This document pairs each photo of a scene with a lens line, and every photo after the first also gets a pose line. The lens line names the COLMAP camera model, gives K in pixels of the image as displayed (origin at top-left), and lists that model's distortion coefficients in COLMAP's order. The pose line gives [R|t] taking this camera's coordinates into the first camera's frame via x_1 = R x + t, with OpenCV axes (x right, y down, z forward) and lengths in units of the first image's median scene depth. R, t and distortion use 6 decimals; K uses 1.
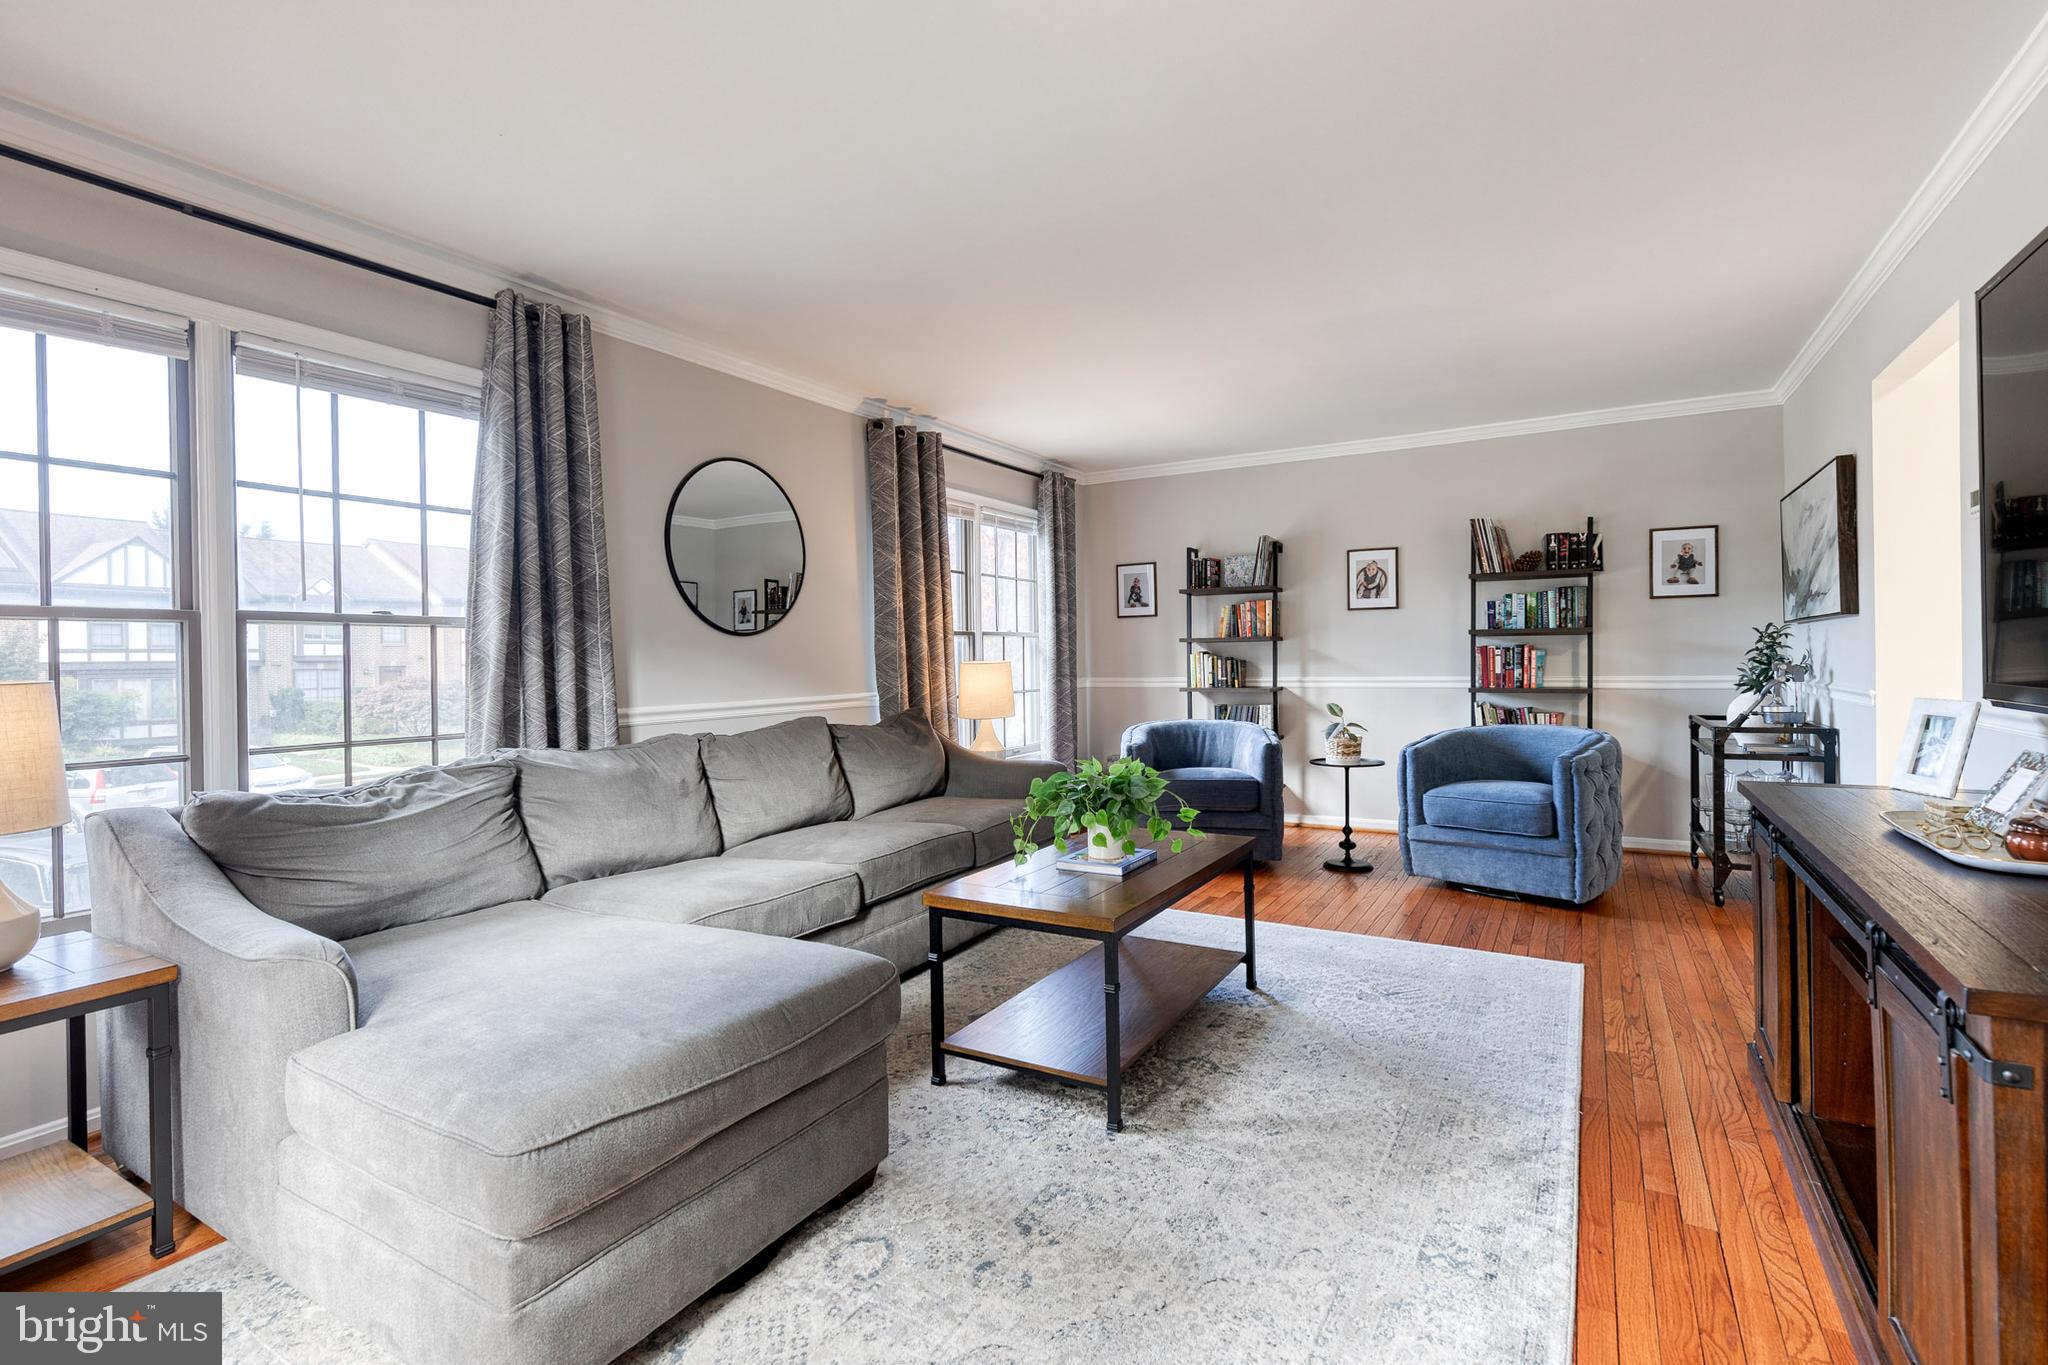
lens RADIAL K [[926.2, 0, 1046.2], [0, 926.2, 679.9], [0, 0, 1]] dist [0.004558, -0.000846]
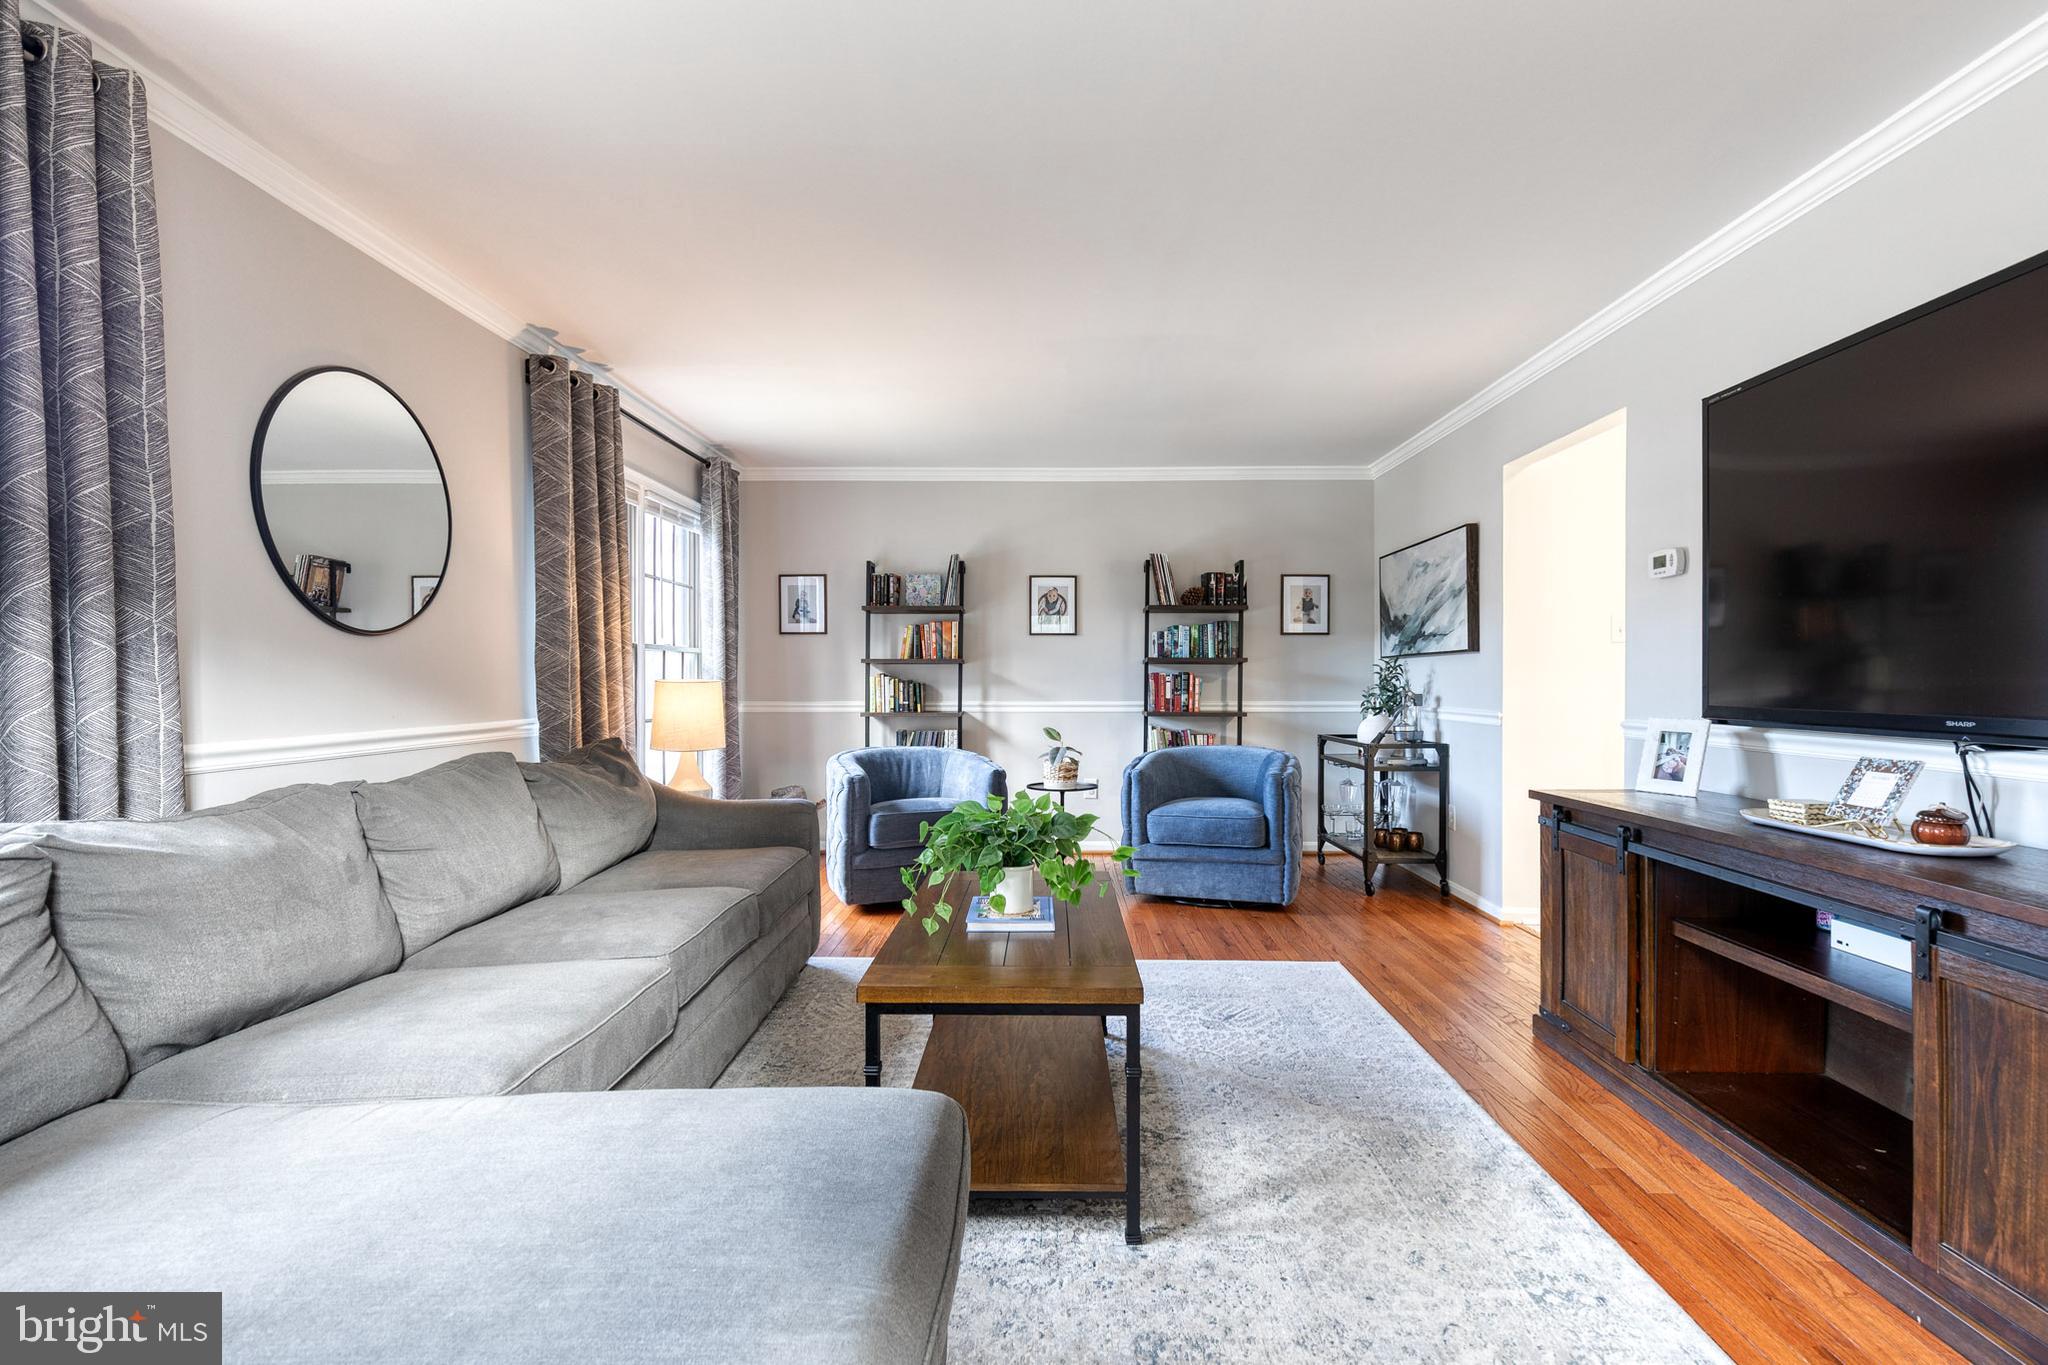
lens RADIAL K [[926.3, 0, 1035.7], [0, 926.3, 698.4], [0, 0, 1]] dist [0.015432, -0.004690]
pose [[0.878627, 0.005758, 0.477473, -0.191241], [-0.001725, 0.999959, -0.008885, 0.003221], [-0.477505, 0.006983, 0.878601, 0.145540]]
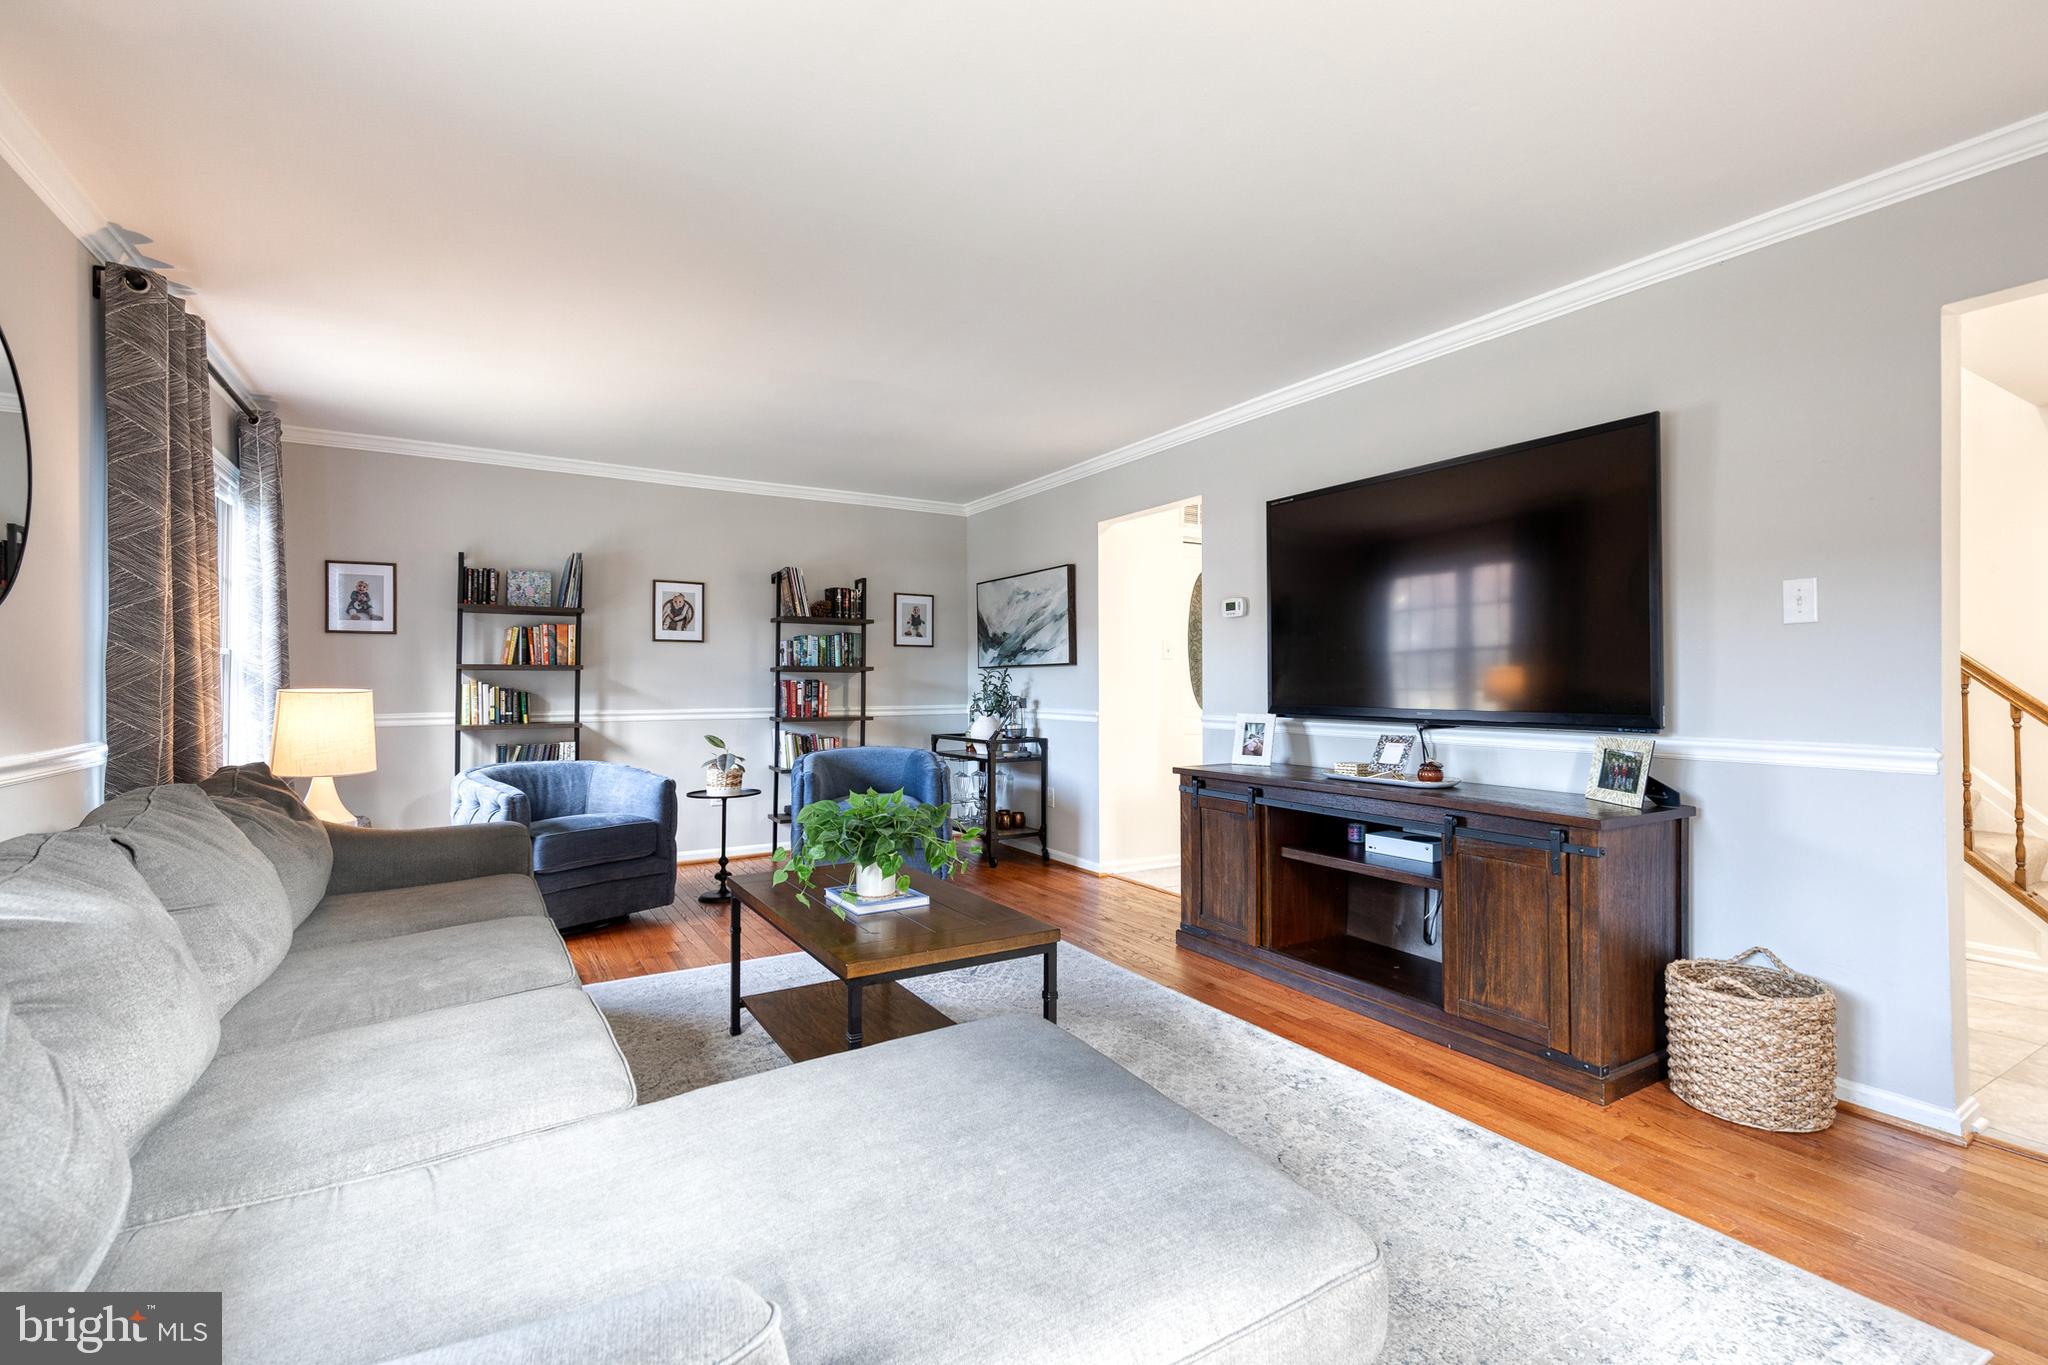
lens RADIAL K [[909.8, 0, 1034.8], [0, 909.8, 689.0], [0, 0, 1]] dist [0.012225, -0.000942]
pose [[0.490262, 0.010315, 0.871514, -0.402806], [0.015104, 0.999679, -0.020329, 0.001049], [-0.871444, 0.023130, 0.489949, 0.233523]]
